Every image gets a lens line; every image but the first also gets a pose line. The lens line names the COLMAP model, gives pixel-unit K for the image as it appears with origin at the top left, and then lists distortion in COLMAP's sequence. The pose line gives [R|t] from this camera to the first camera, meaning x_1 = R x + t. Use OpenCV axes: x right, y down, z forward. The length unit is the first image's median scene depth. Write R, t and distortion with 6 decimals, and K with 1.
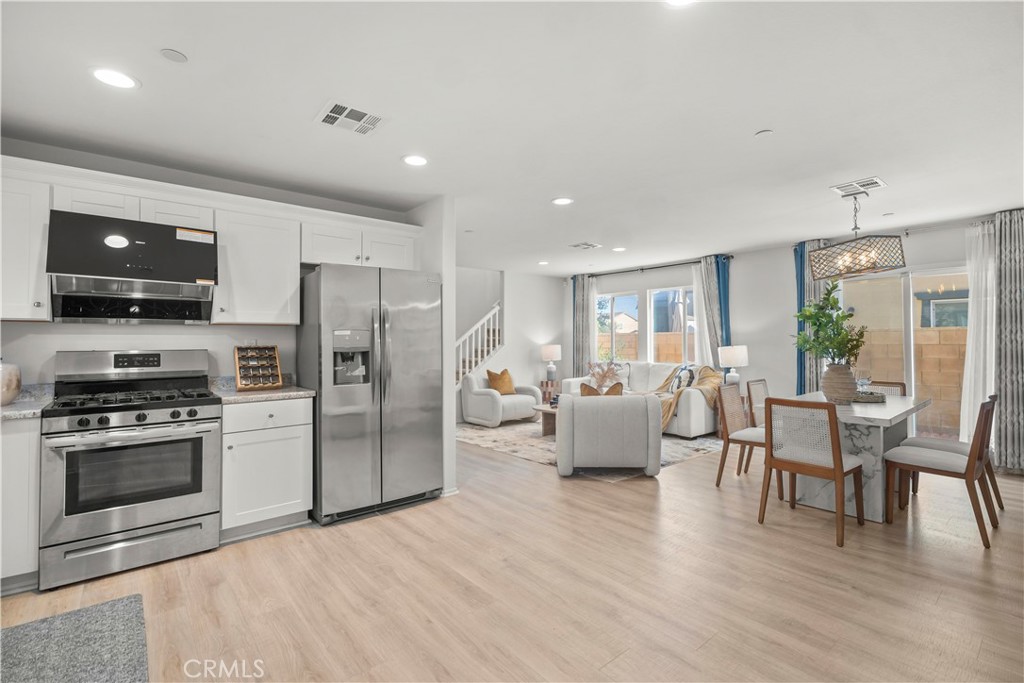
lens RADIAL K [[460.9, 0, 509.6], [0, 460.9, 337.1], [0, 0, 1]] dist [0.003190, -0.000350]
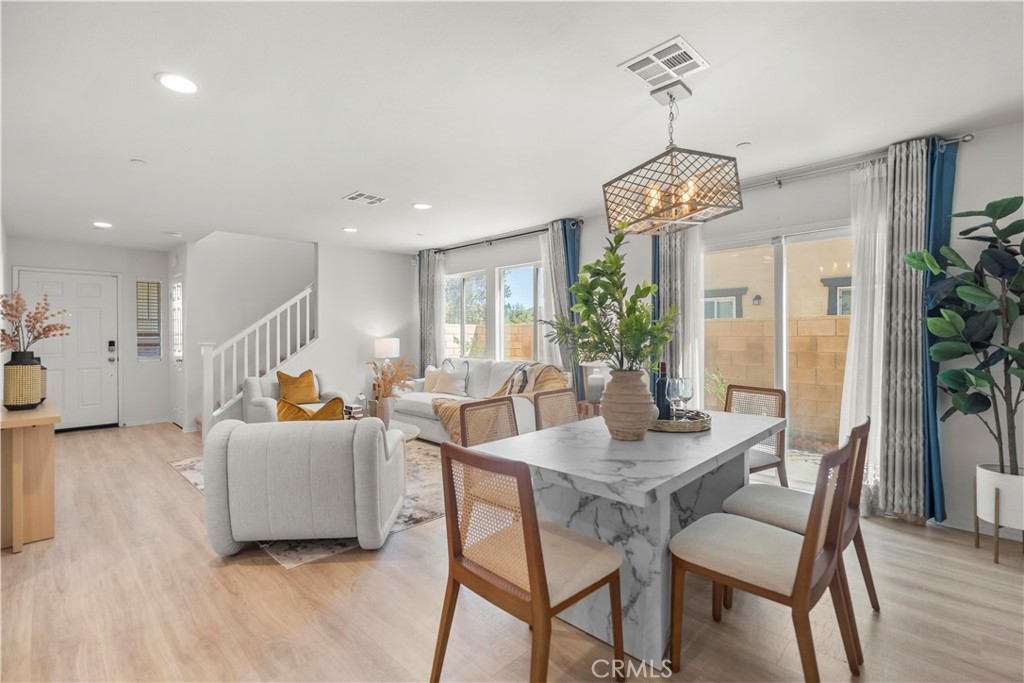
lens RADIAL K [[460.9, 0, 509.8], [0, 460.9, 342.2], [0, 0, 1]] dist [0.003190, -0.000350]
pose [[0.995557, -0.004524, 0.094049, 0.420006], [0.002011, 0.999639, 0.026799, 0.005966], [-0.094137, -0.026491, 0.995207, 0.356641]]
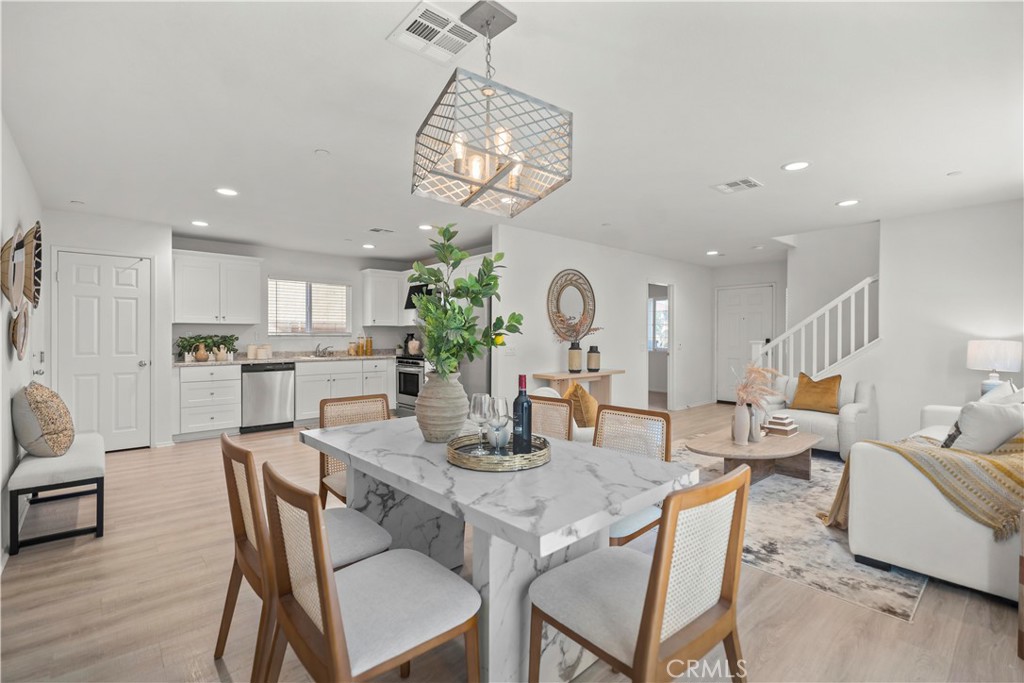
lens RADIAL K [[460.9, 0, 515.4], [0, 460.9, 339.3], [0, 0, 1]] dist [0.003190, -0.000350]
pose [[0.047238, 0.009408, -0.998839, 1.050314], [0.008933, 0.999912, 0.009841, 0.013372], [0.998844, -0.009387, 0.047150, 0.863632]]
